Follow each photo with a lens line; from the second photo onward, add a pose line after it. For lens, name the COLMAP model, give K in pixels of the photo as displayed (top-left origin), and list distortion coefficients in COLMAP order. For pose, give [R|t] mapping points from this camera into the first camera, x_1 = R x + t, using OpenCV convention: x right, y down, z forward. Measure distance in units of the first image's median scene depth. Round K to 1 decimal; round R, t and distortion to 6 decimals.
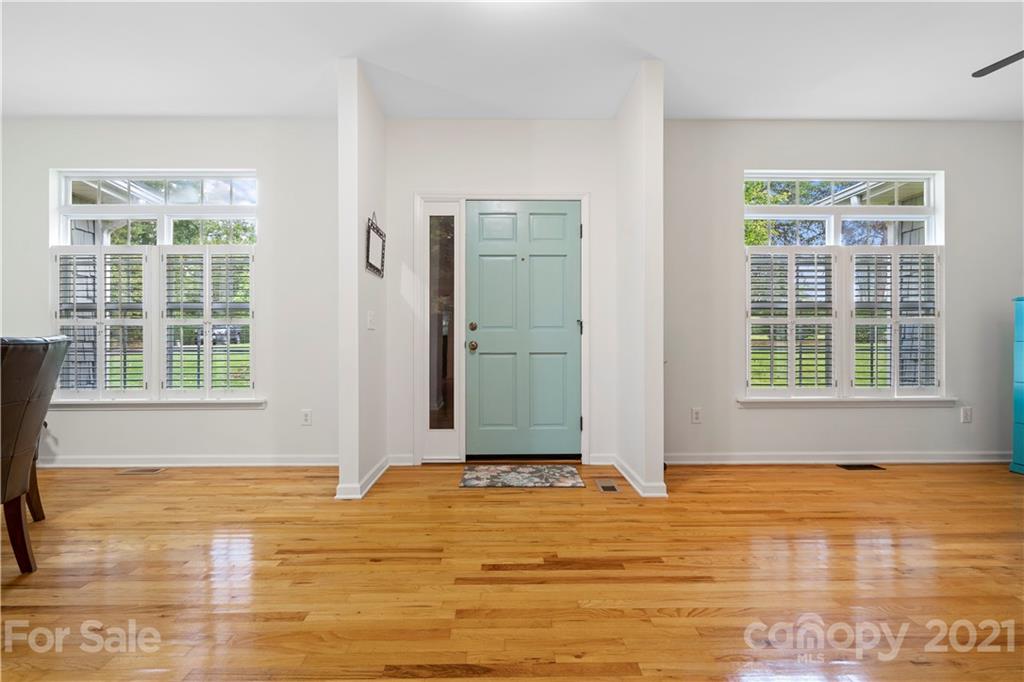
lens RADIAL K [[472.2, 0, 506.1], [0, 472.2, 342.7], [0, 0, 1]] dist [-0.003051, 0.000316]
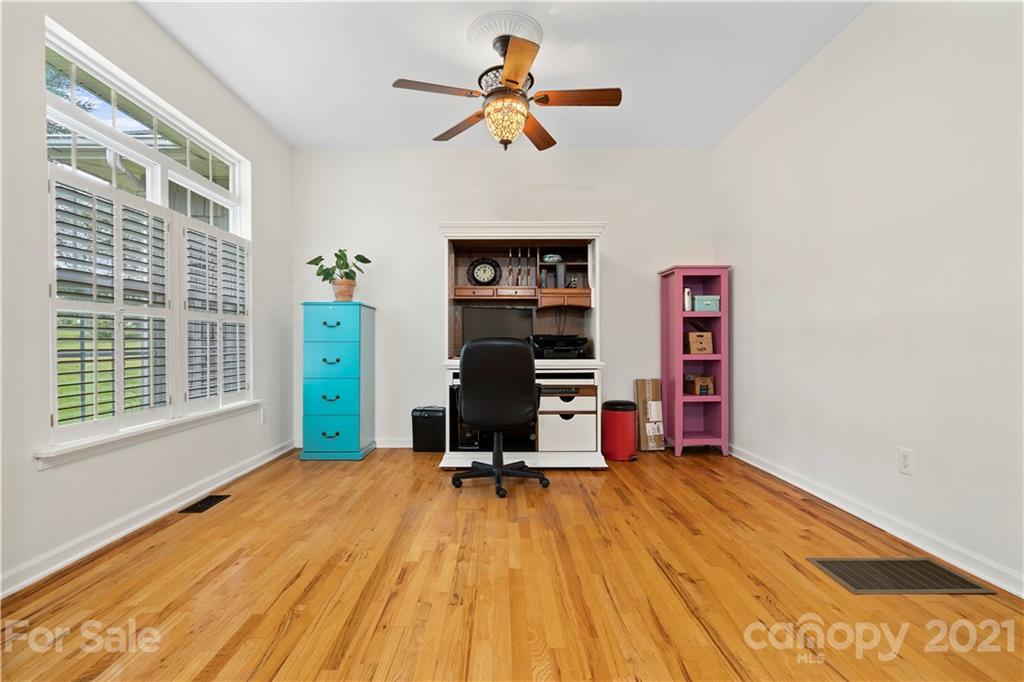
lens RADIAL K [[472.2, 0, 506.1], [0, 472.2, 342.7], [0, 0, 1]] dist [-0.003051, 0.000316]
pose [[-0.003646, -0.001592, 0.999992, -0.021289], [0.004324, 0.999989, 0.001608, -0.000571], [-0.999984, 0.004330, -0.003639, 0.488302]]
